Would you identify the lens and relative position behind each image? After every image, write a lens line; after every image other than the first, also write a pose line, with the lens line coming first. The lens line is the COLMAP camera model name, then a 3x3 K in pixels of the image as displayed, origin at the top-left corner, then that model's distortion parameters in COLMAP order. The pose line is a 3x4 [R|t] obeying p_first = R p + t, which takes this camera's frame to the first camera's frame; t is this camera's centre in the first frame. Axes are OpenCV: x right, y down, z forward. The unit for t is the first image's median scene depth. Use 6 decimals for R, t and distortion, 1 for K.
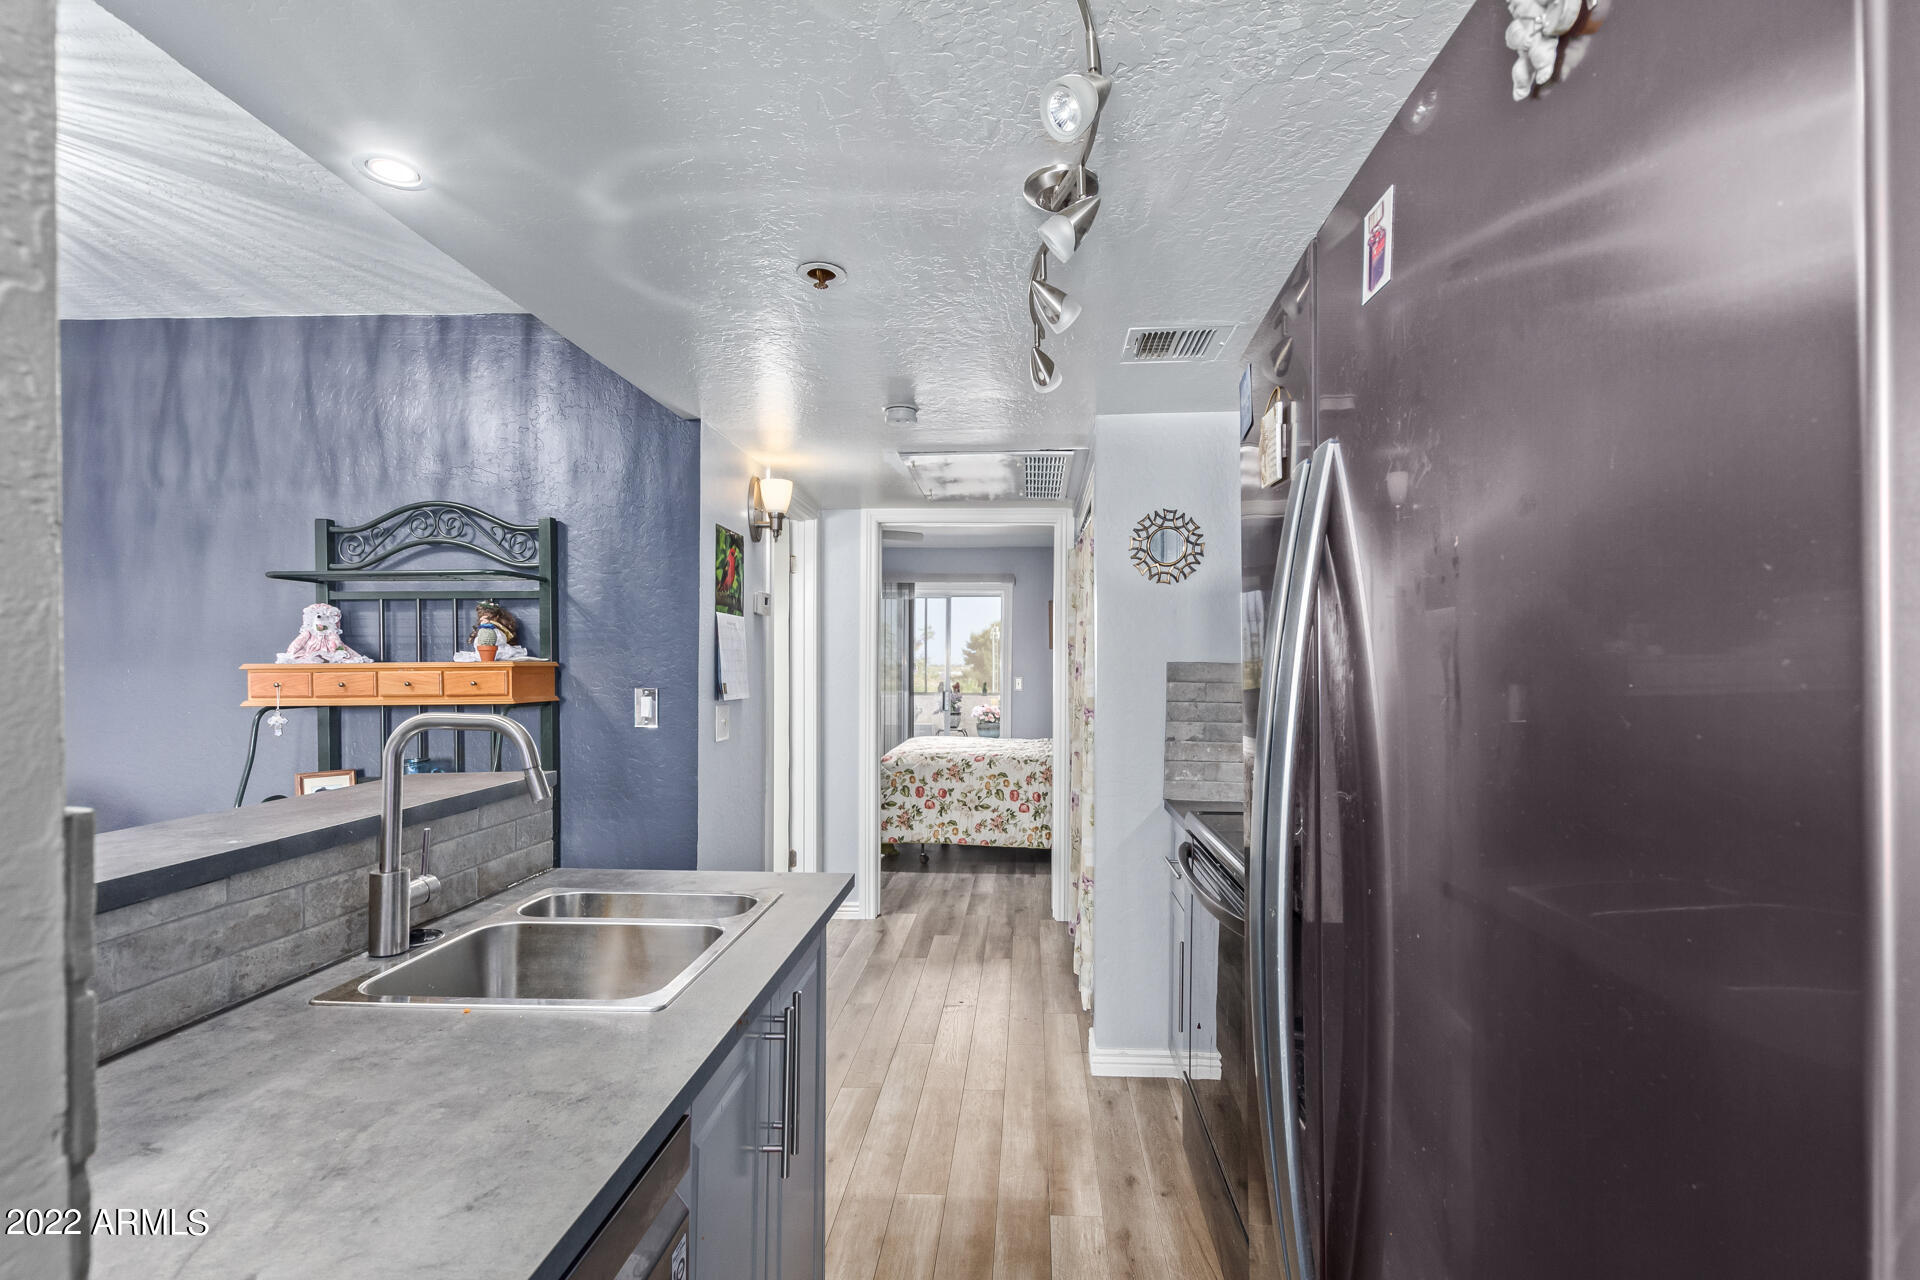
lens RADIAL K [[880.5, 0, 998.0], [0, 880.5, 671.9], [0, 0, 1]] dist [0.009015, -0.003985]
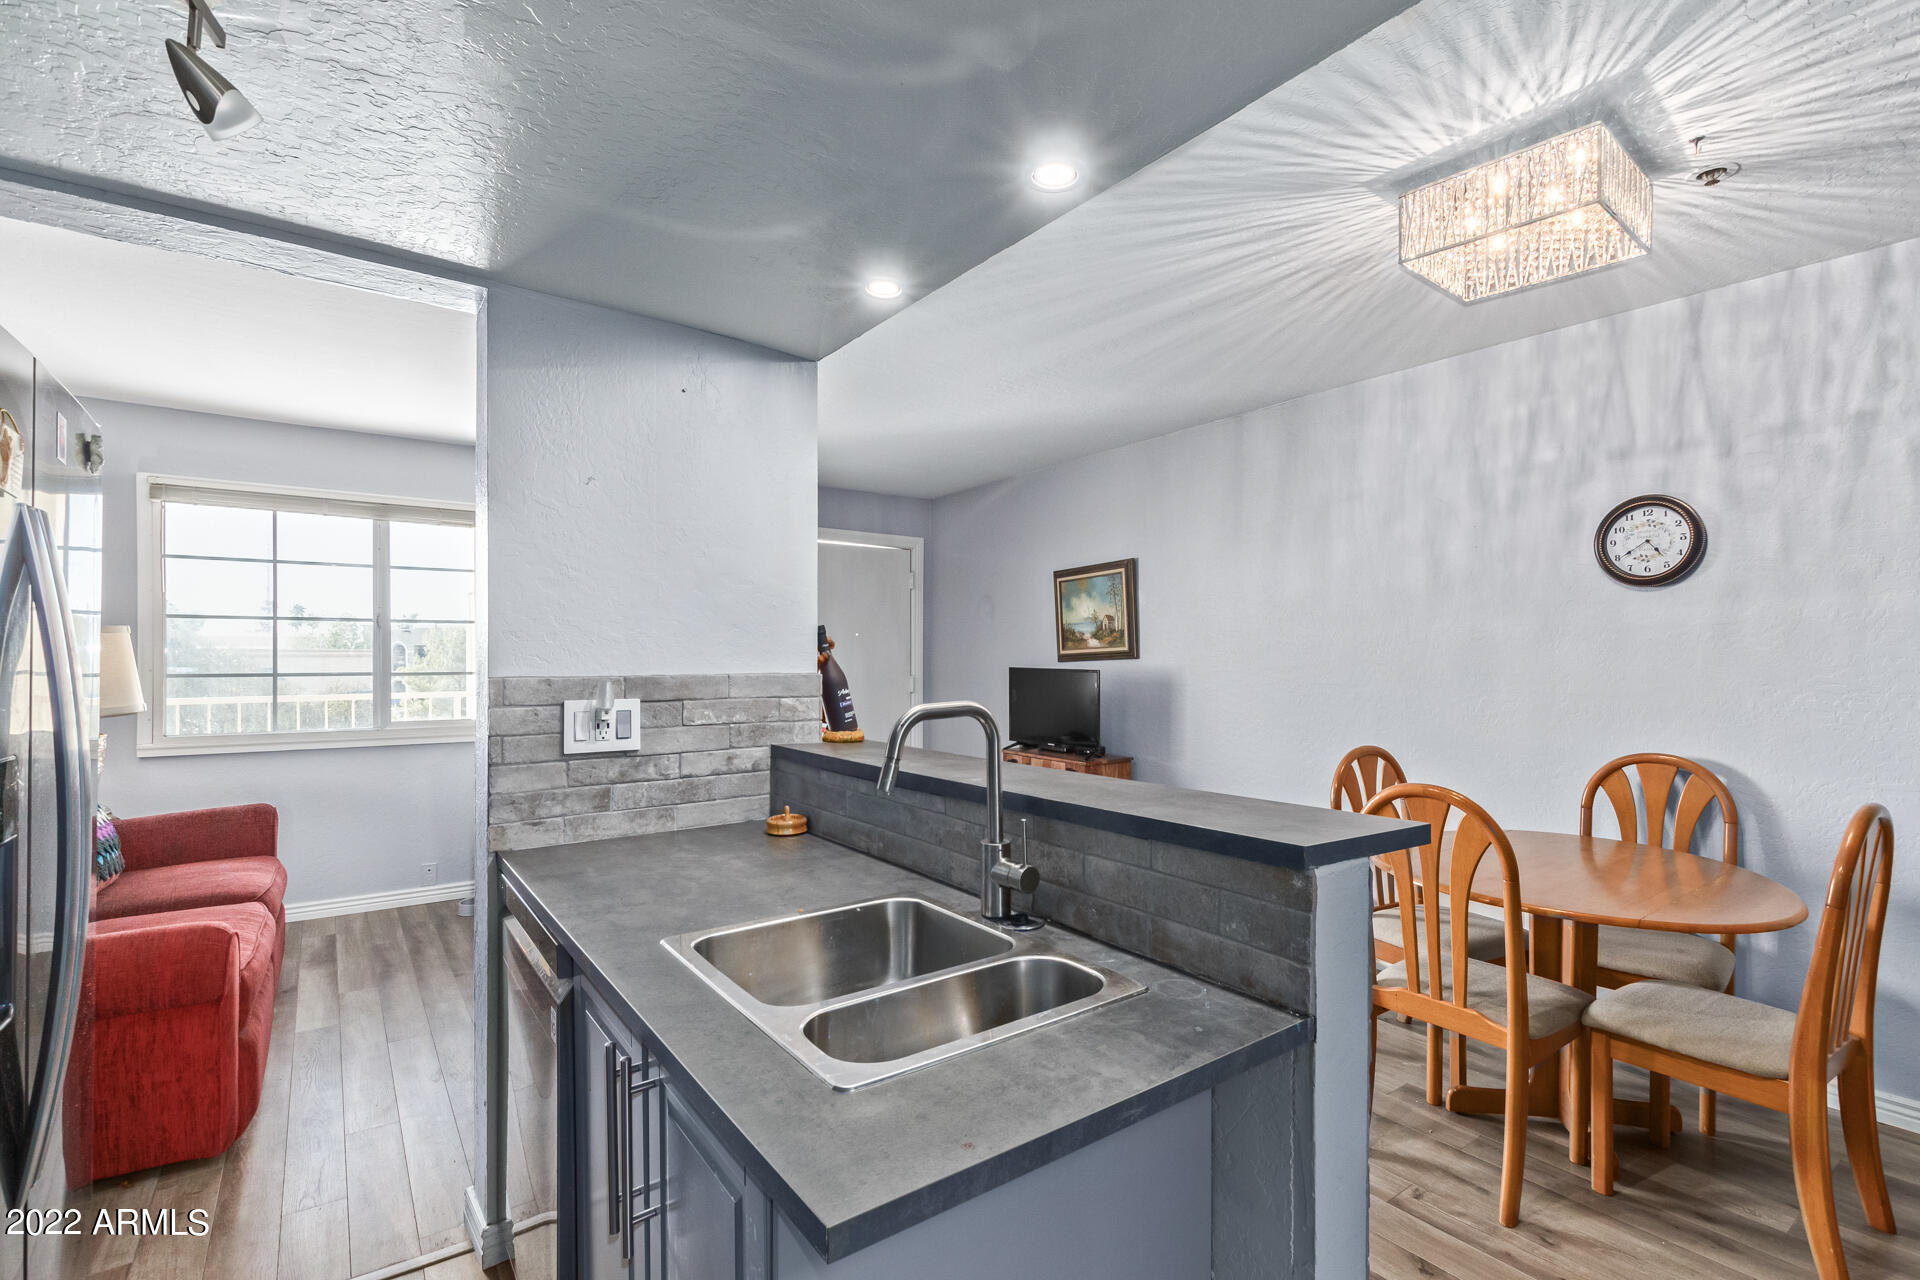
lens RADIAL K [[880.5, 0, 962.8], [0, 880.5, 656.8], [0, 0, 1]] dist [0.009015, -0.003985]
pose [[-0.785932, -0.002410, -0.618308, 0.016193], [-0.009304, 0.999925, 0.007928, -0.007850], [0.618243, 0.011983, -0.785896, 0.850561]]
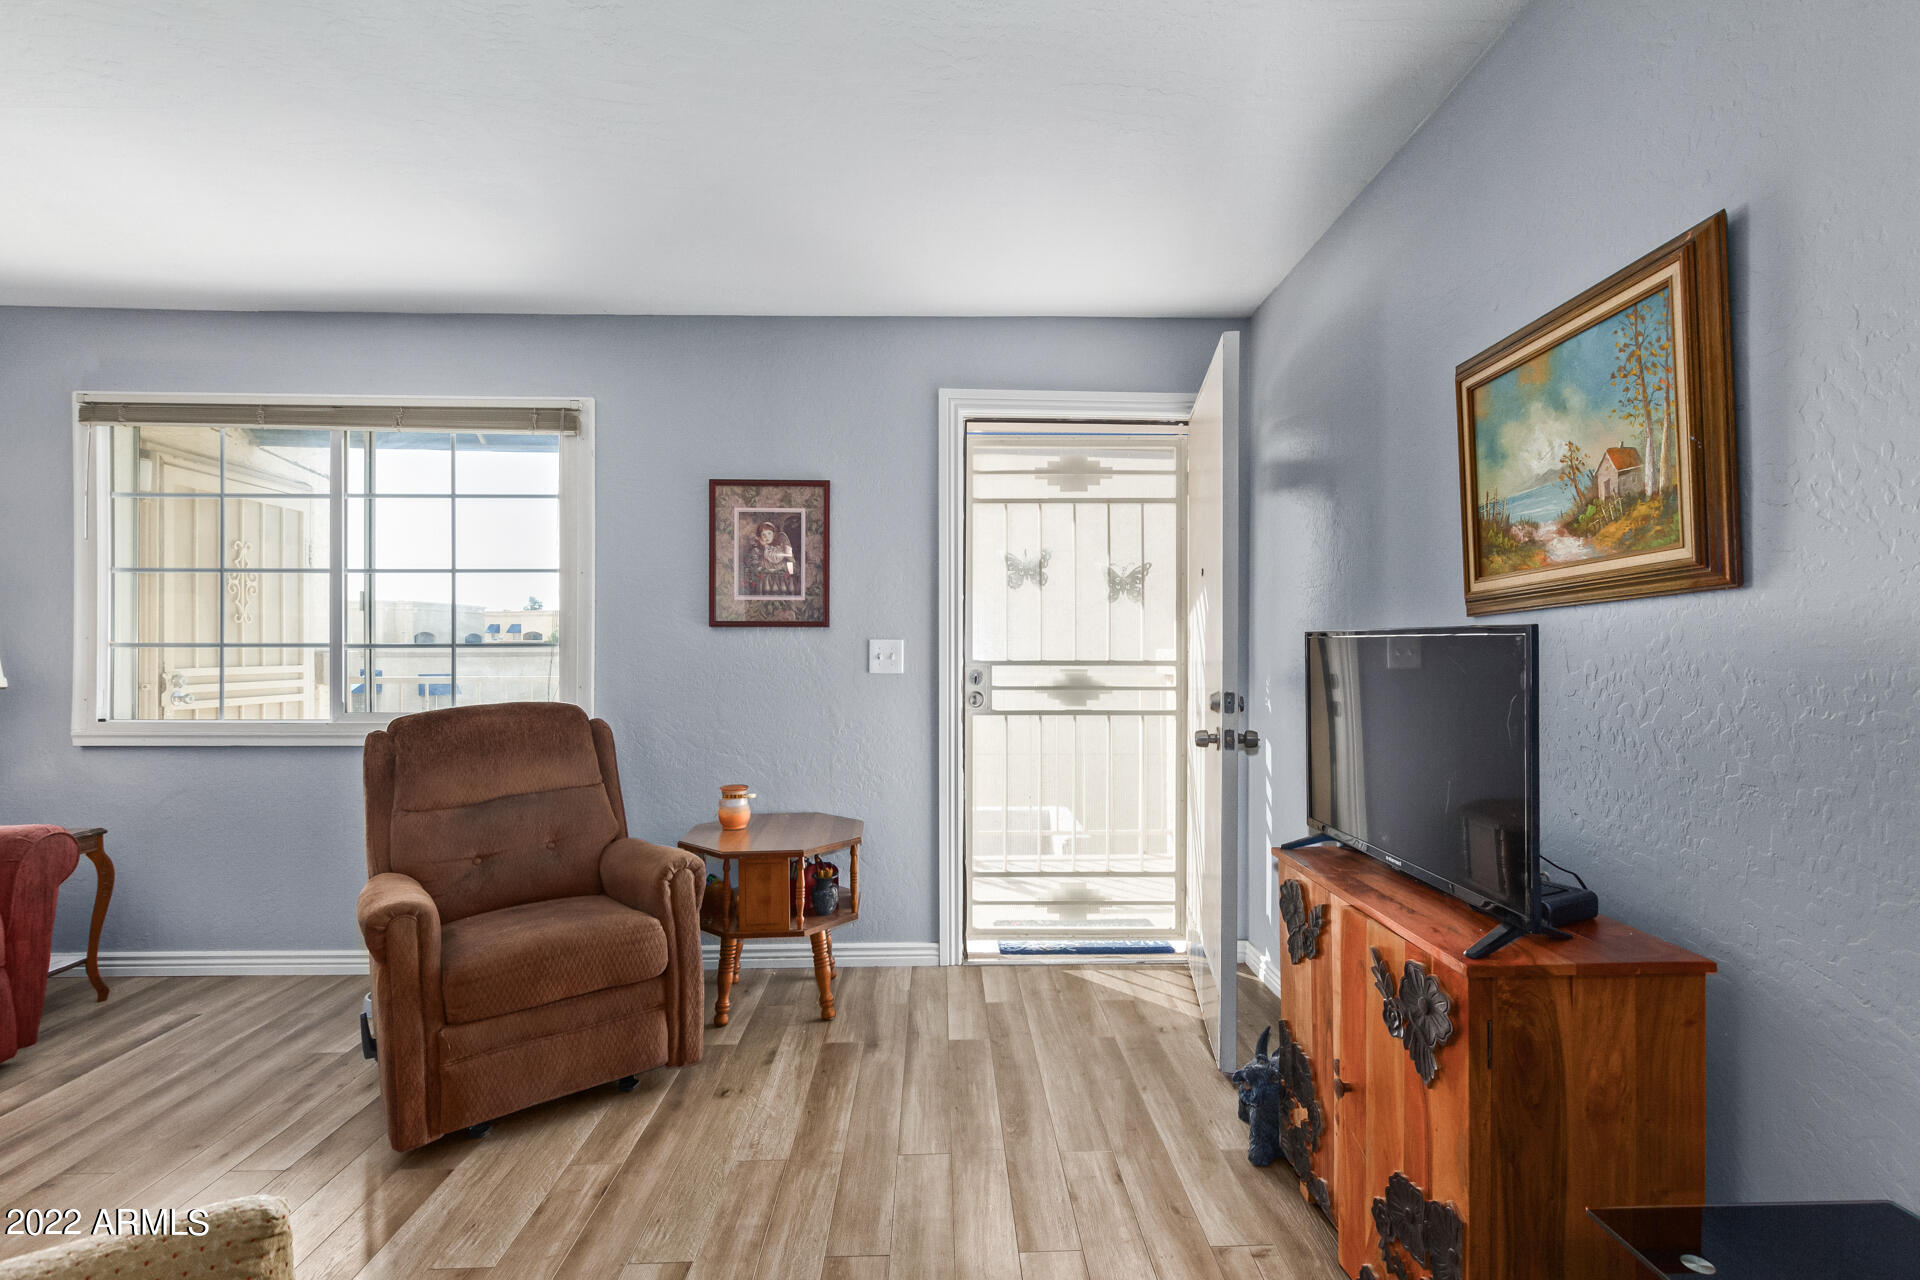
lens RADIAL K [[880.5, 0, 963.4], [0, 880.5, 647.7], [0, 0, 1]] dist [0.009015, -0.003985]
pose [[-0.997602, -0.003296, -0.069139, -0.857304], [-0.003994, 0.999942, 0.009956, 0.033043], [0.069102, 0.010209, -0.997557, 0.158459]]
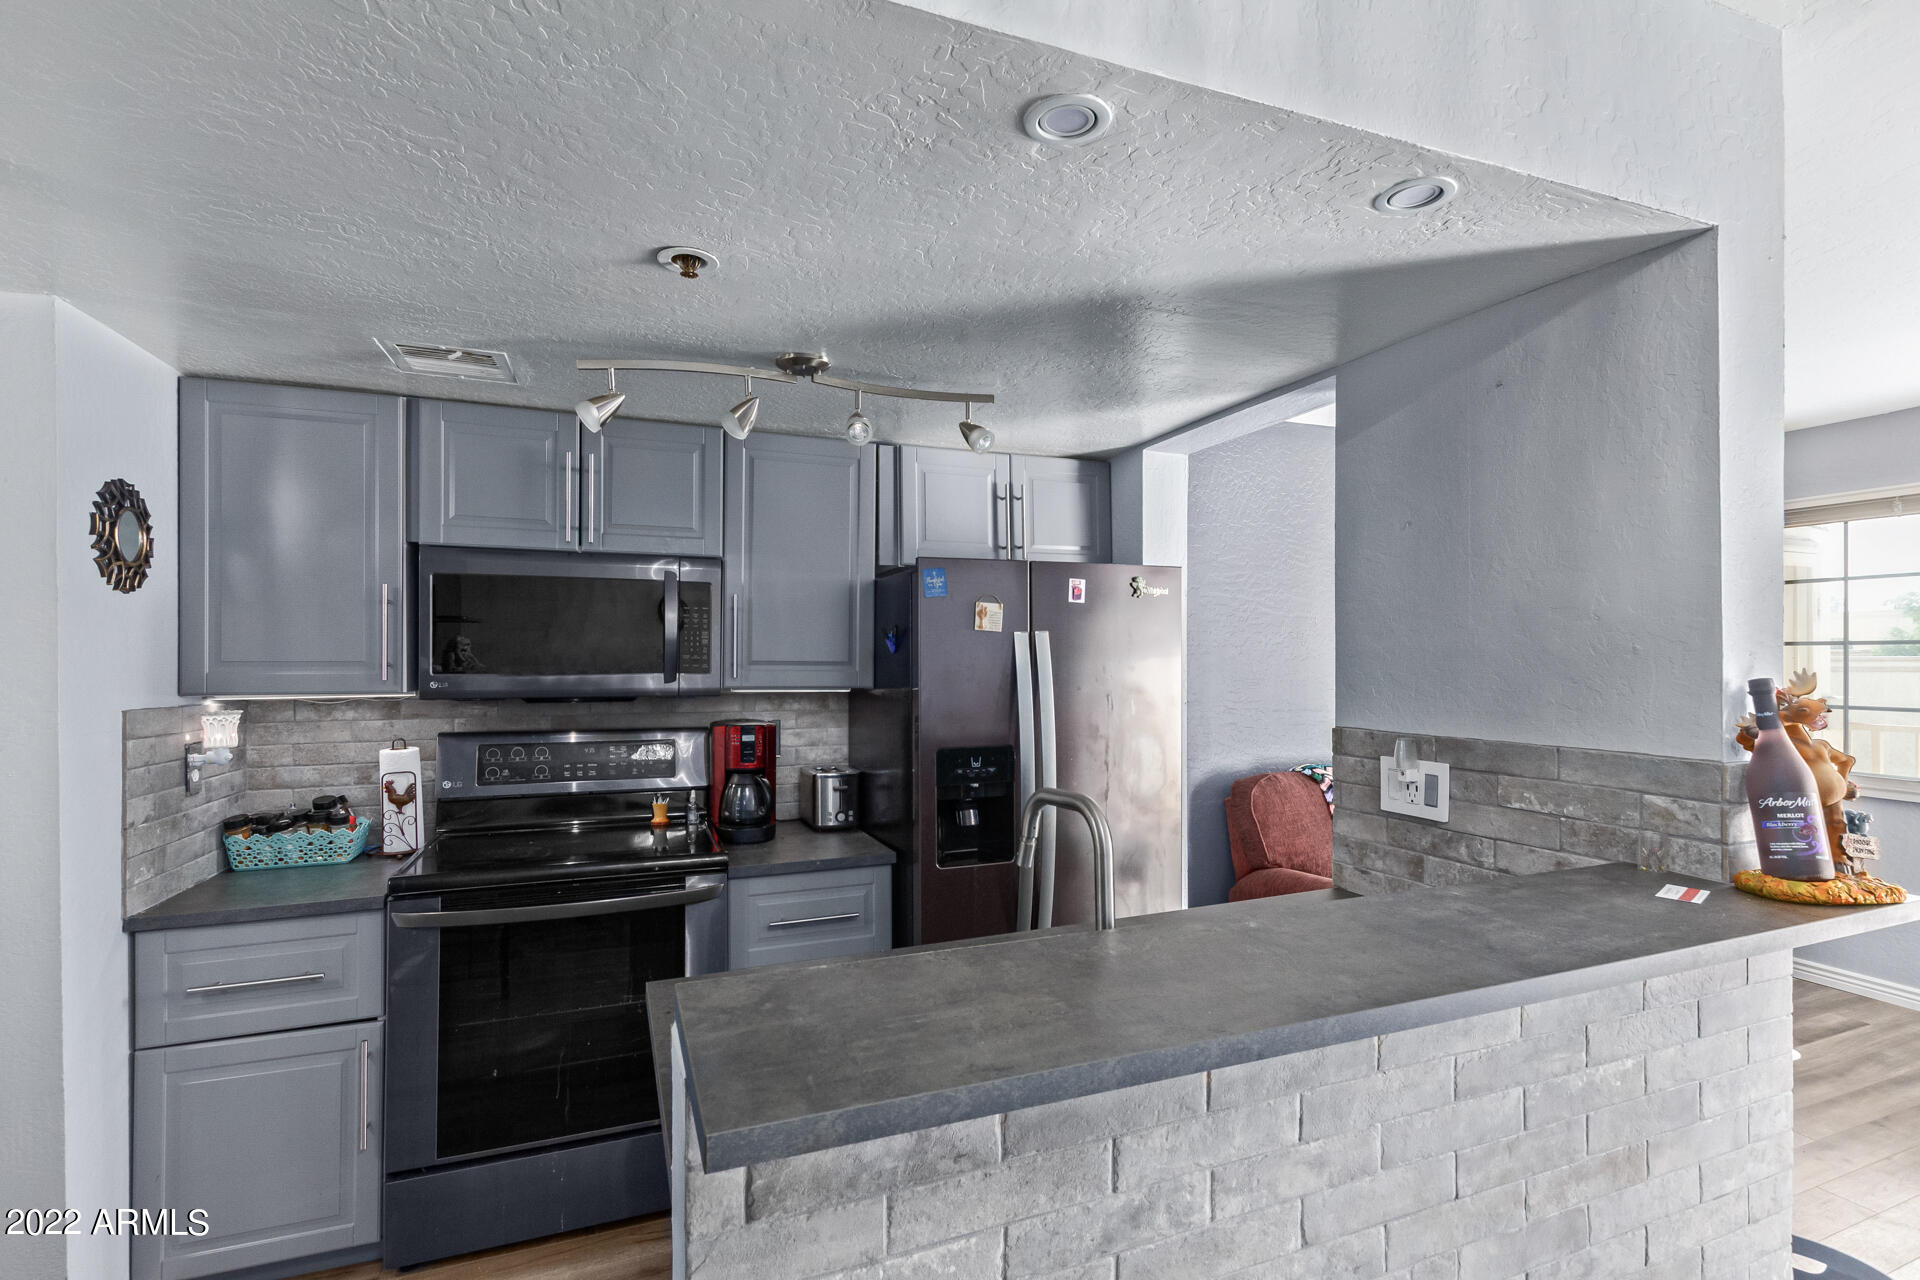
lens RADIAL K [[880.5, 0, 968.9], [0, 880.5, 653.4], [0, 0, 1]] dist [0.009015, -0.003985]
pose [[-0.408390, 0.003467, 0.912801, -0.664750], [0.009415, 0.999956, 0.000415, -0.047891], [-0.912759, 0.008764, -0.408404, 0.683267]]
